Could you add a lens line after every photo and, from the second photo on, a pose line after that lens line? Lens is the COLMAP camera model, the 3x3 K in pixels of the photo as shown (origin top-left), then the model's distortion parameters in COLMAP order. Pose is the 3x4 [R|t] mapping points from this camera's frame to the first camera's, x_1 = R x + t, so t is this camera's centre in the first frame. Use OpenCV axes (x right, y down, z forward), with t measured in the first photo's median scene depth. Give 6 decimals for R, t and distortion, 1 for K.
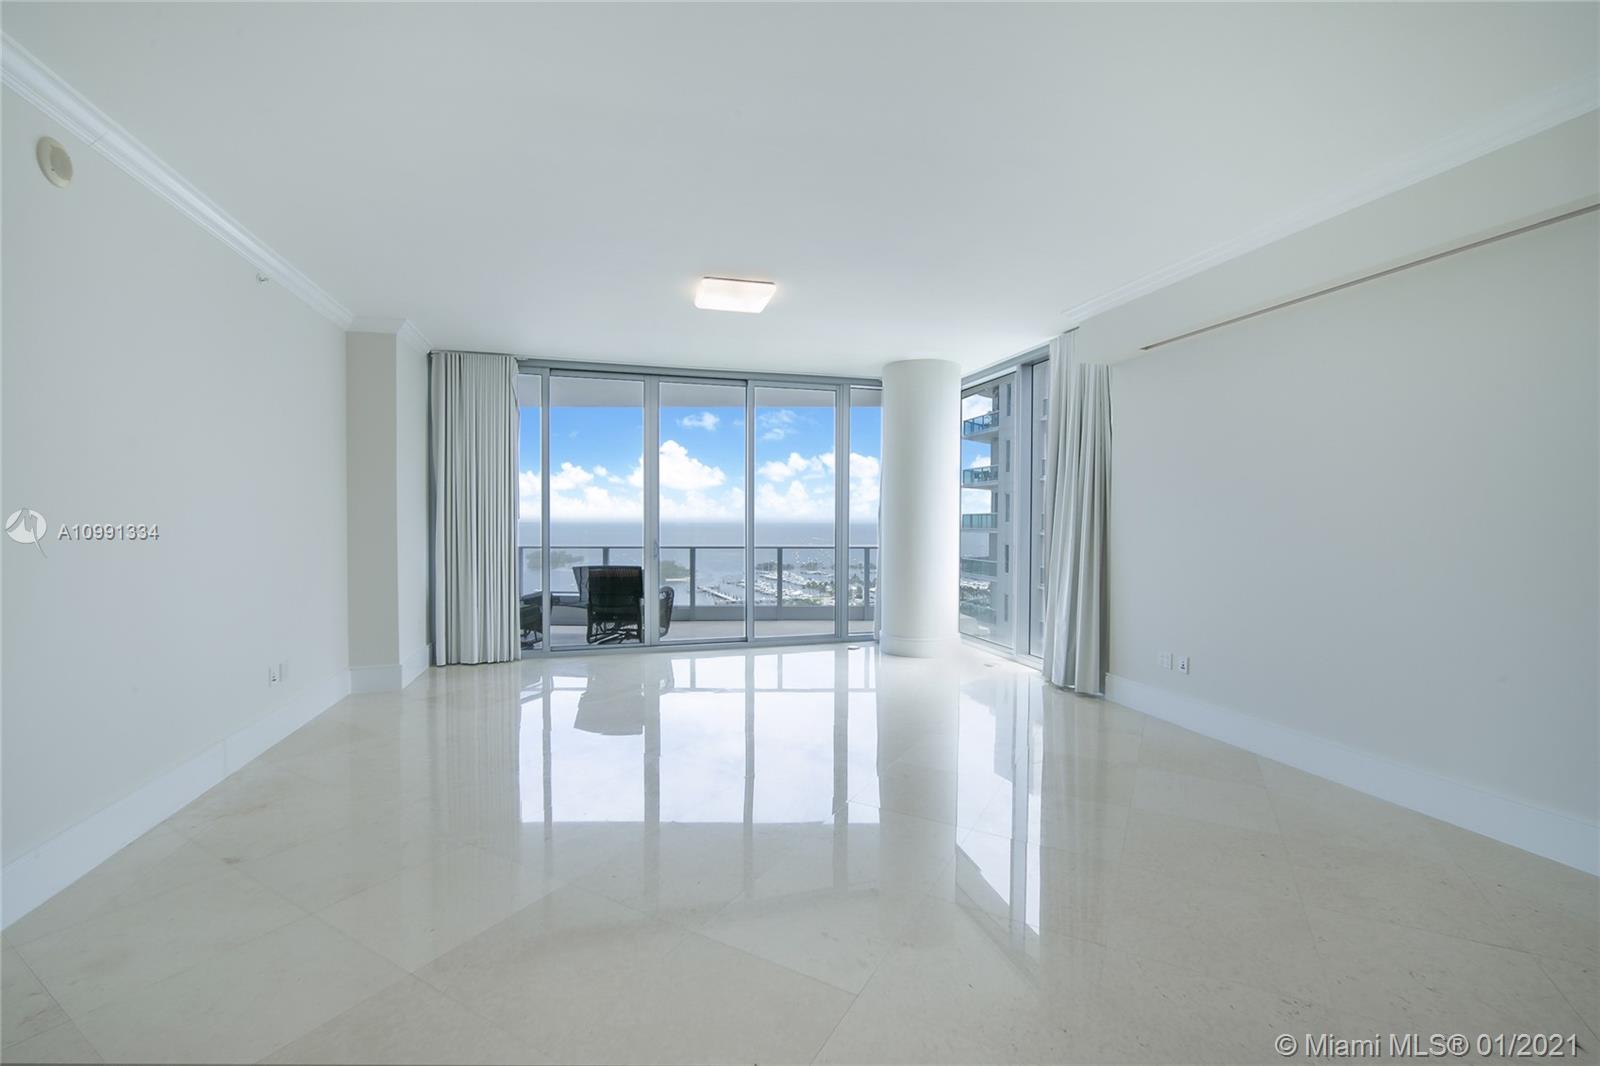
lens RADIAL K [[692.2, 0, 792.0], [0, 692.2, 536.8], [0, 0, 1]] dist [-0.028256, -0.000354]
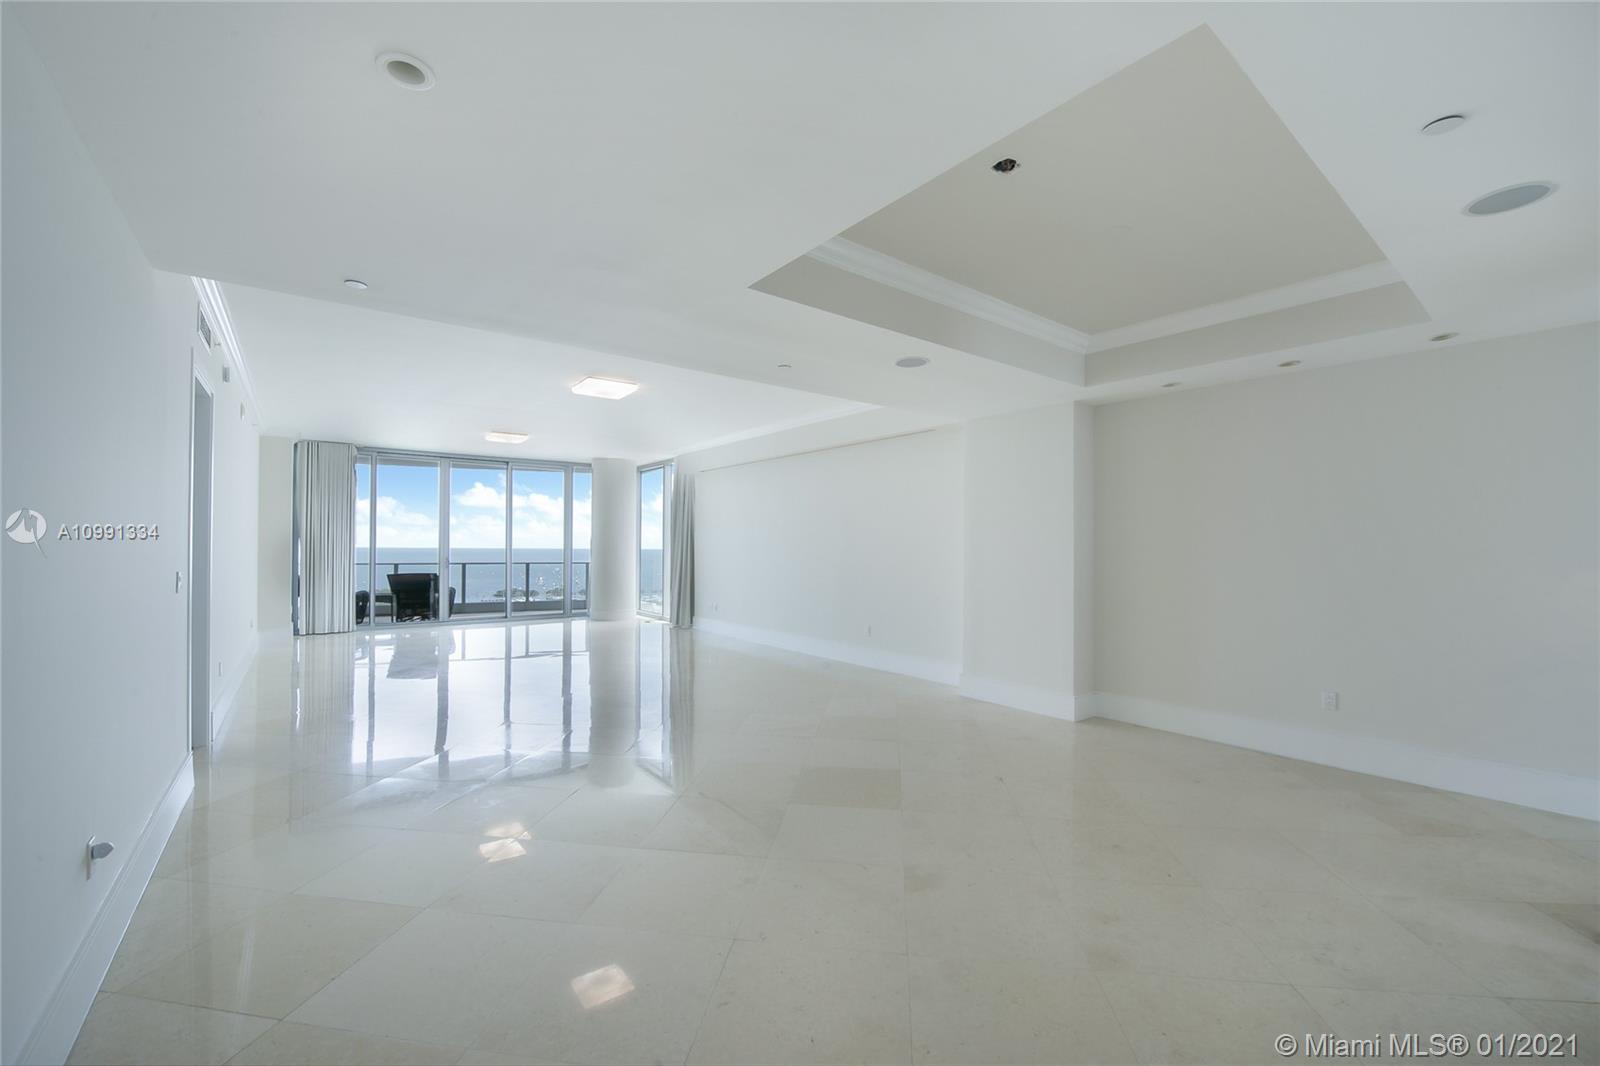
lens RADIAL K [[647.4, 0, 787.8], [0, 647.4, 544.0], [0, 0, 1]] dist [0.000839, 0.000063]
pose [[0.931278, 0.002774, 0.364300, -0.003747], [0.006640, 0.999676, -0.024588, 0.016001], [-0.364250, 0.025318, 0.930957, -0.719266]]
